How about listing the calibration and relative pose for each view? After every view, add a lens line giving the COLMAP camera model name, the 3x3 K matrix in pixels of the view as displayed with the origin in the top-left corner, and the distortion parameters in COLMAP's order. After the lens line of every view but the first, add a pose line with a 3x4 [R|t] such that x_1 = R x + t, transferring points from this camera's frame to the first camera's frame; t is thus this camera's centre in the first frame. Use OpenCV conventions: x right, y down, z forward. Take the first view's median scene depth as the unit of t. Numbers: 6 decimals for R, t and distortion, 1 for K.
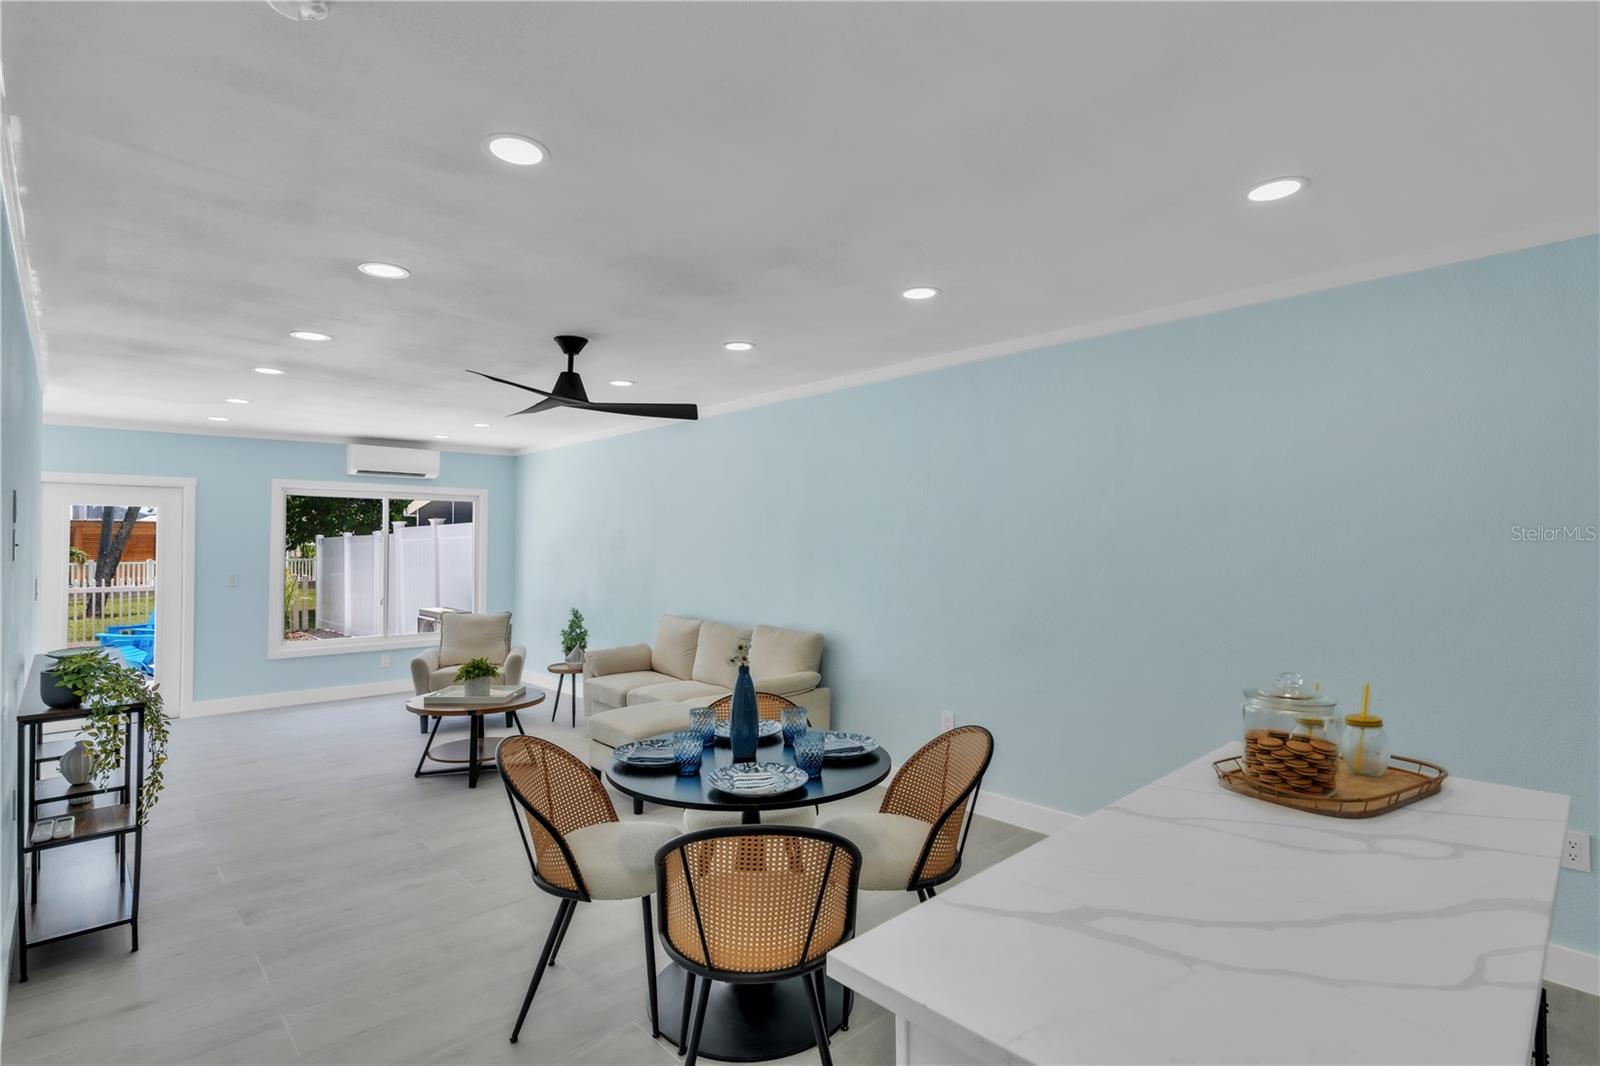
lens RADIAL K [[765.0, 0, 792.2], [0, 765.0, 537.7], [0, 0, 1]] dist [-0.003461, 0.003190]
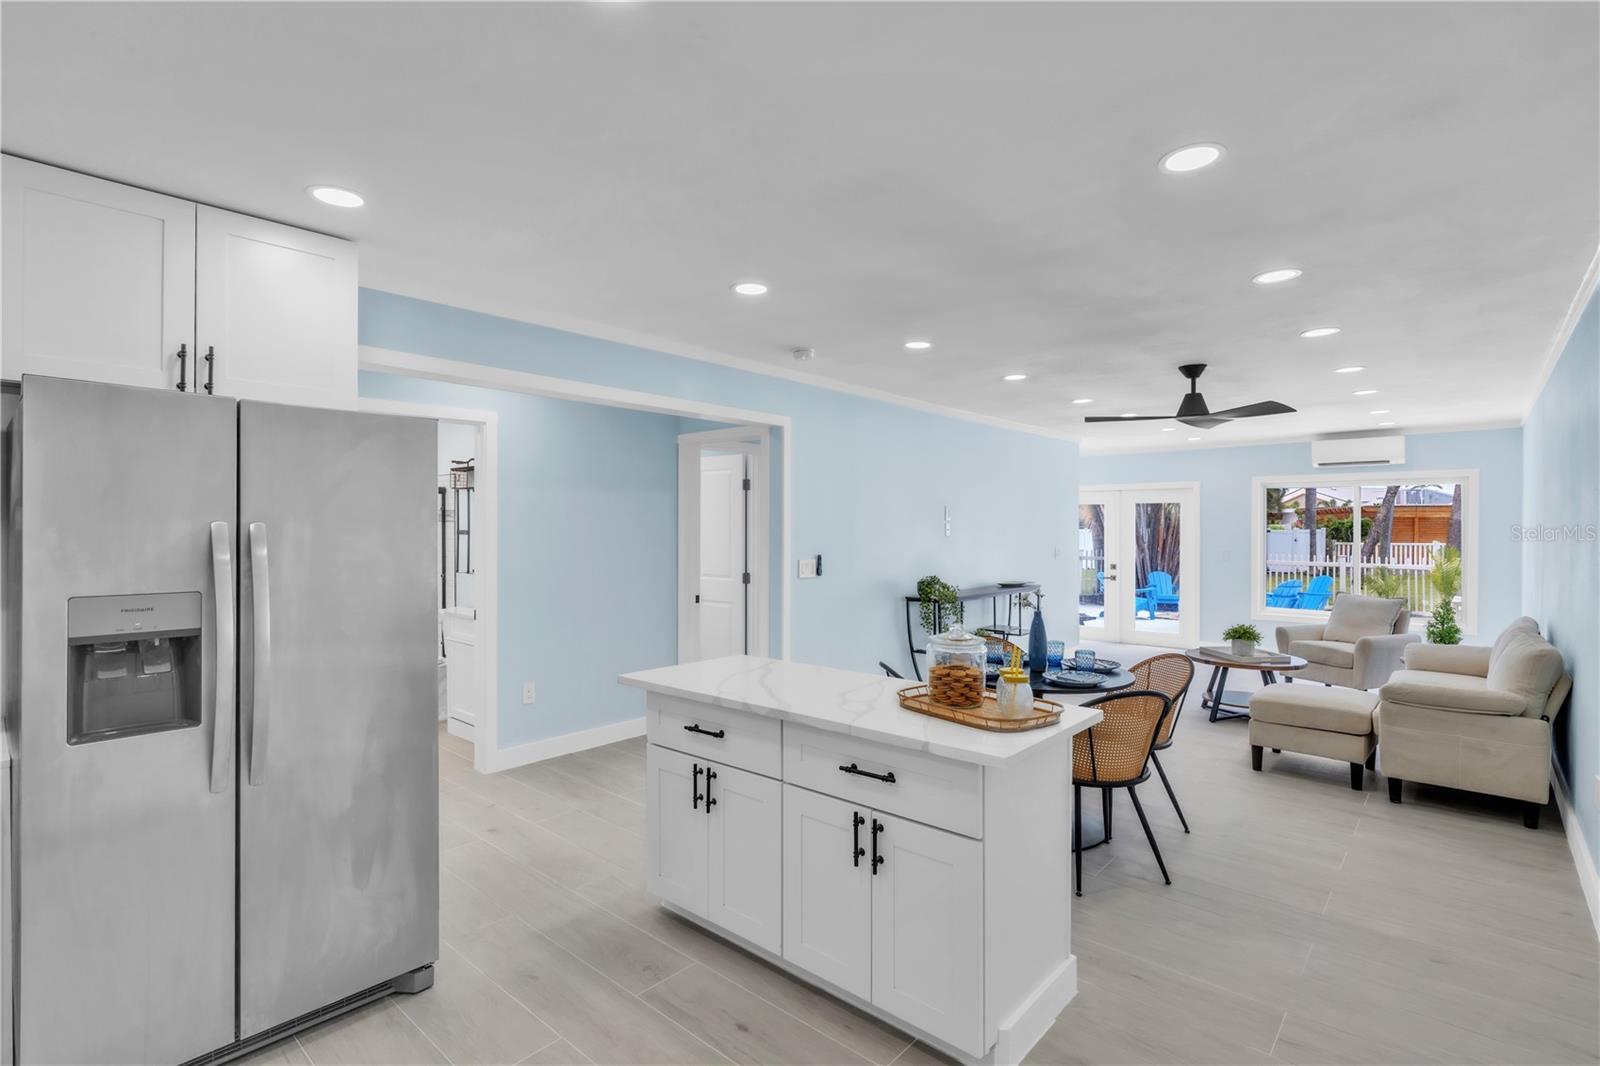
lens RADIAL K [[765.0, 0, 799.1], [0, 765.0, 527.8], [0, 0, 1]] dist [-0.003461, 0.003190]
pose [[0.093672, 0.002116, -0.995601, 0.518883], [0.009079, 0.999954, 0.002979, -0.003514], [0.995562, -0.009318, 0.093648, 0.141193]]
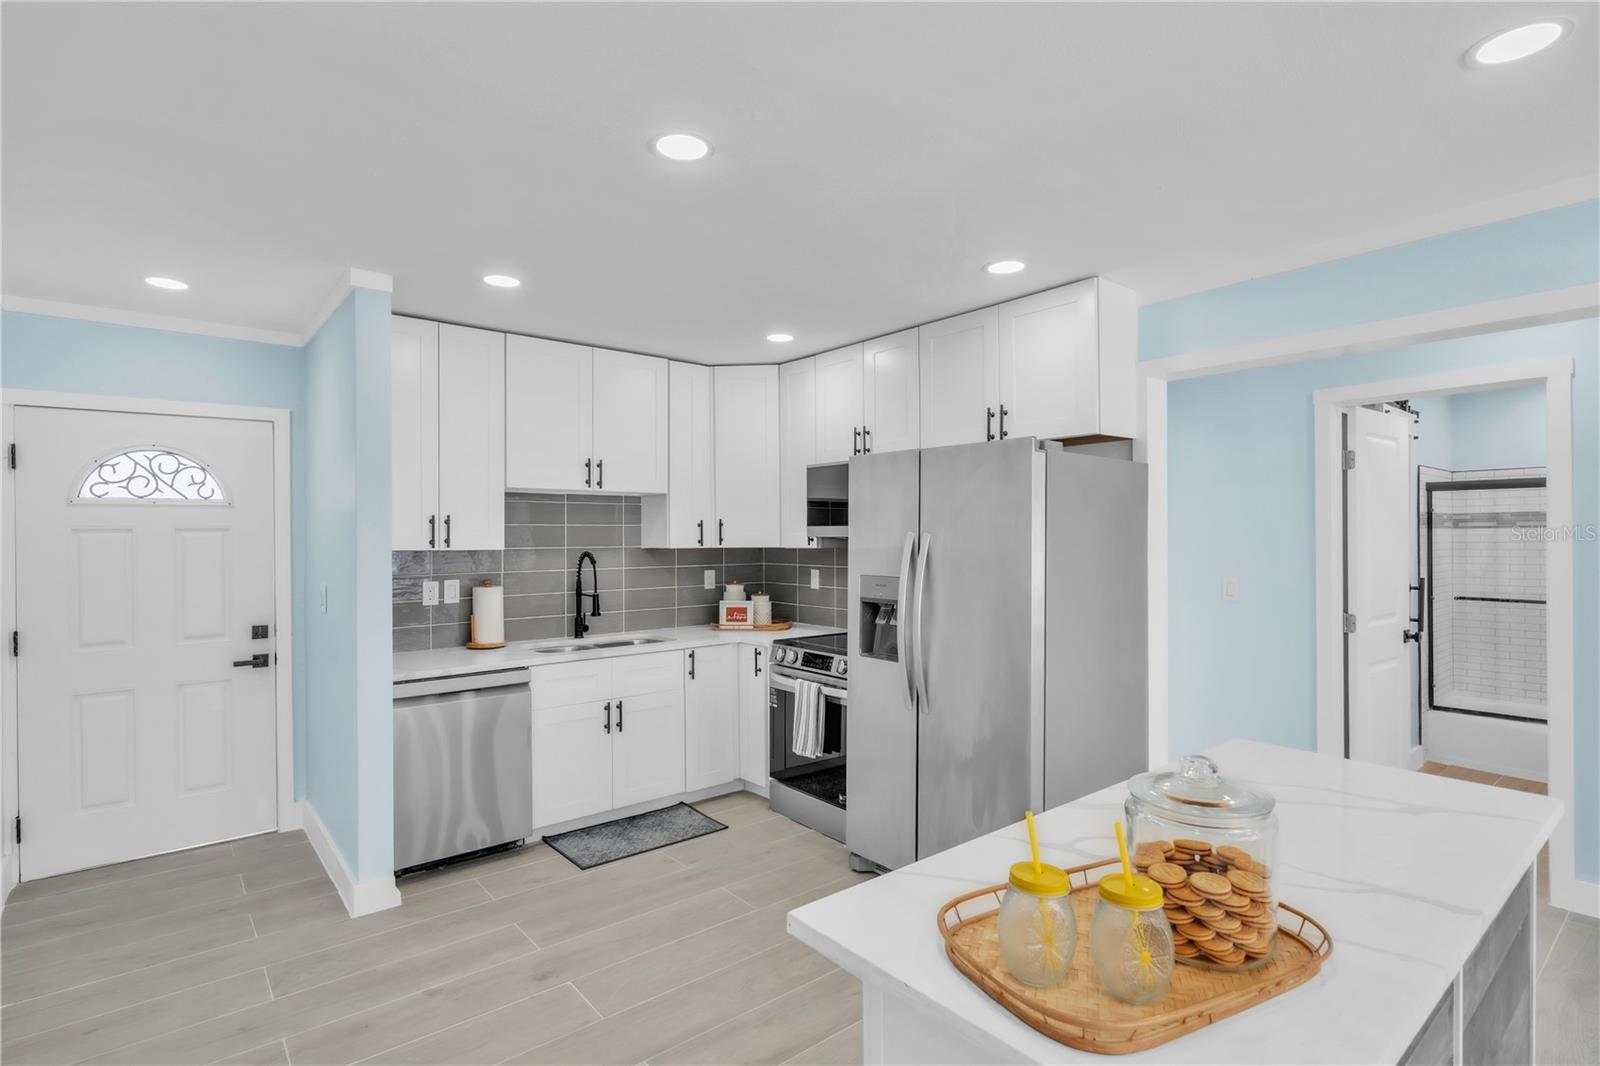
lens RADIAL K [[765.0, 0, 799.0], [0, 765.0, 536.1], [0, 0, 1]] dist [-0.003461, 0.003190]
pose [[-0.998417, 0.005439, 0.055975, 0.245282], [0.004953, 0.999949, -0.008817, -0.001255], [-0.056020, -0.008526, -0.998393, 0.397639]]
